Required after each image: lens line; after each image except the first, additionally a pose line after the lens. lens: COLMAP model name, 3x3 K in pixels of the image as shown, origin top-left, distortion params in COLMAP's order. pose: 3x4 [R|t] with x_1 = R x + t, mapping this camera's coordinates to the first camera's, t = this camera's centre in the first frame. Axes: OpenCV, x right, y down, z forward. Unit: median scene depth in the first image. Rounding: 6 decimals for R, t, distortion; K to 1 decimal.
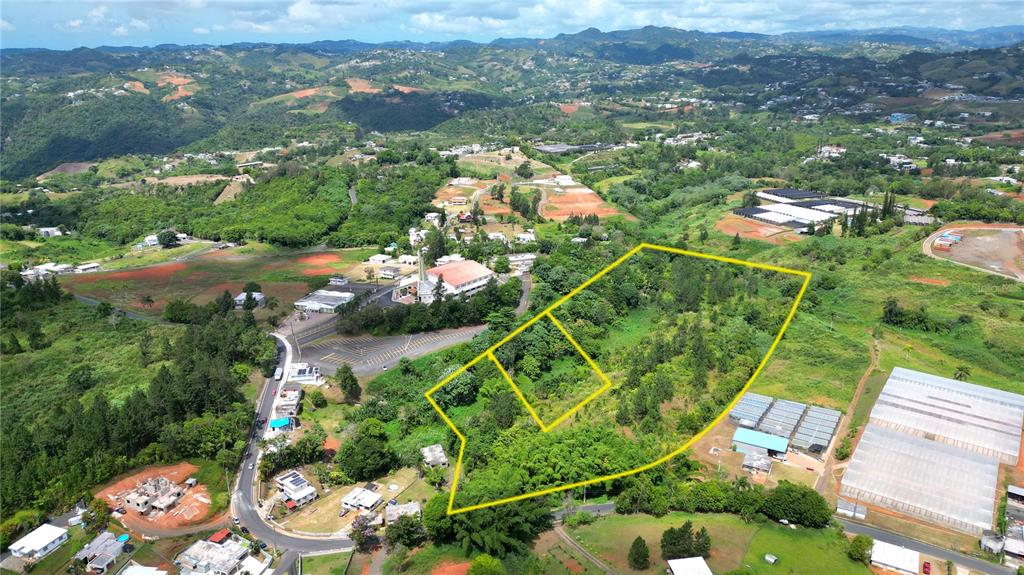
lens RADIAL K [[713.7, 0, 513.4], [0, 713.7, 291.4], [0, 0, 1]] dist [0.080929, -0.077456]
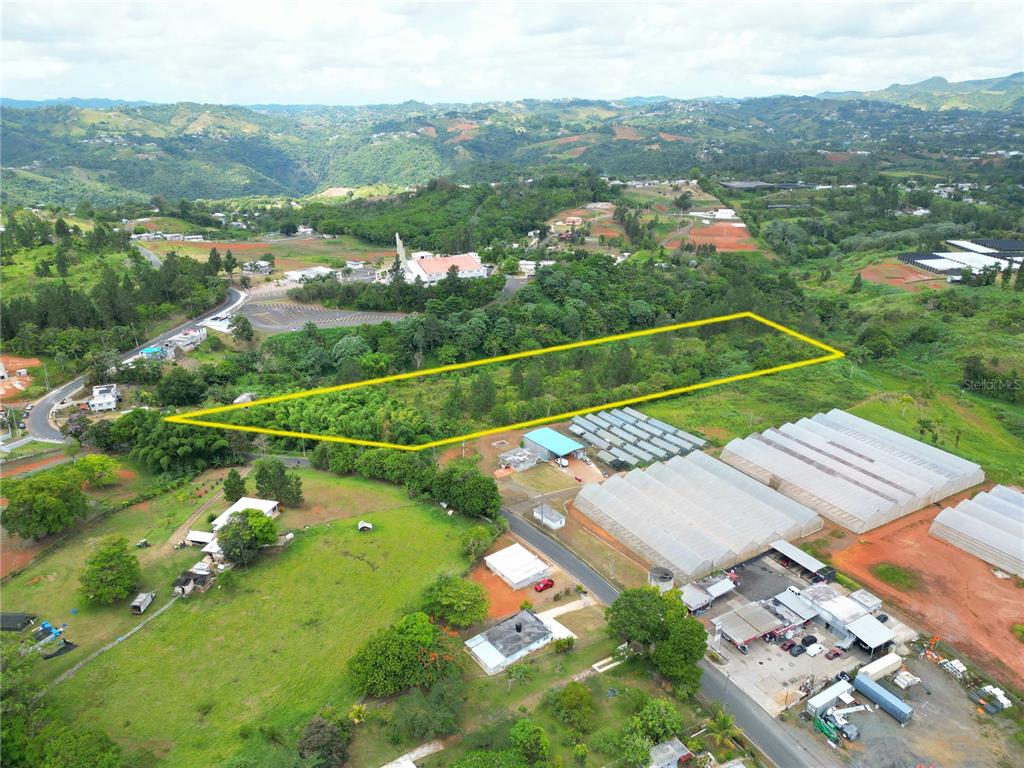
lens RADIAL K [[715.9, 0, 513.7], [0, 715.9, 384.7], [0, 0, 1]] dist [0.073821, -0.067148]
pose [[0.915139, 0.150958, -0.373808, 0.240881], [-0.136090, 0.988494, 0.066022, 0.036083], [0.379473, -0.009548, 0.925153, 0.082445]]
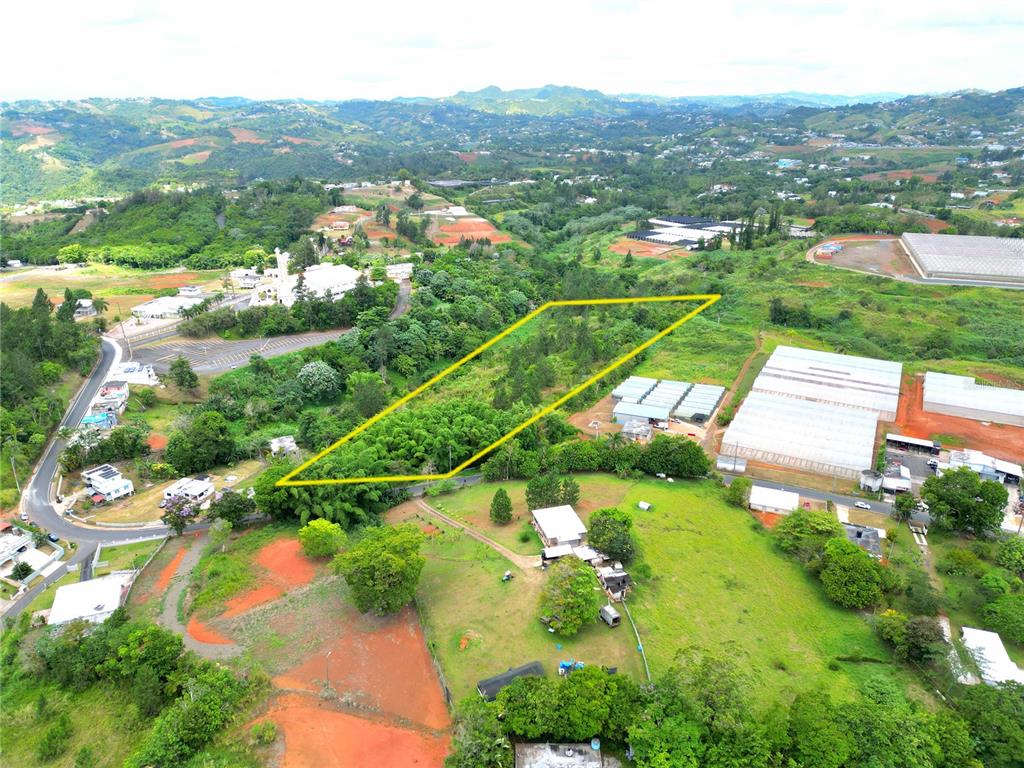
lens RADIAL K [[715.9, 0, 513.7], [0, 715.9, 384.7], [0, 0, 1]] dist [0.073821, -0.067148]
pose [[0.991981, -0.038709, 0.120311, 0.026102], [0.034540, 0.998735, 0.036547, 0.052414], [-0.121573, -0.032098, 0.992063, 0.037149]]
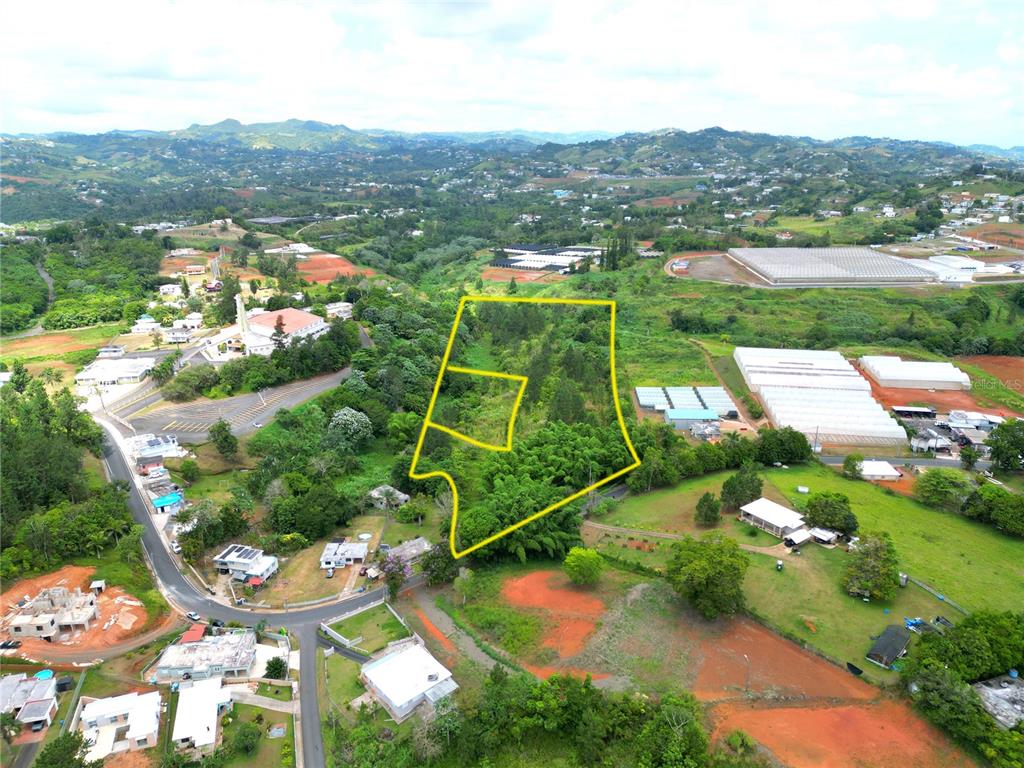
lens RADIAL K [[712.1, 0, 513.8], [0, 712.1, 388.6], [0, 0, 1]] dist [0.078304, -0.071066]
pose [[0.891884, -0.143169, 0.429006, -0.126810], [0.144568, 0.989054, 0.029520, 0.040654], [-0.428536, 0.035692, 0.902819, 0.073554]]
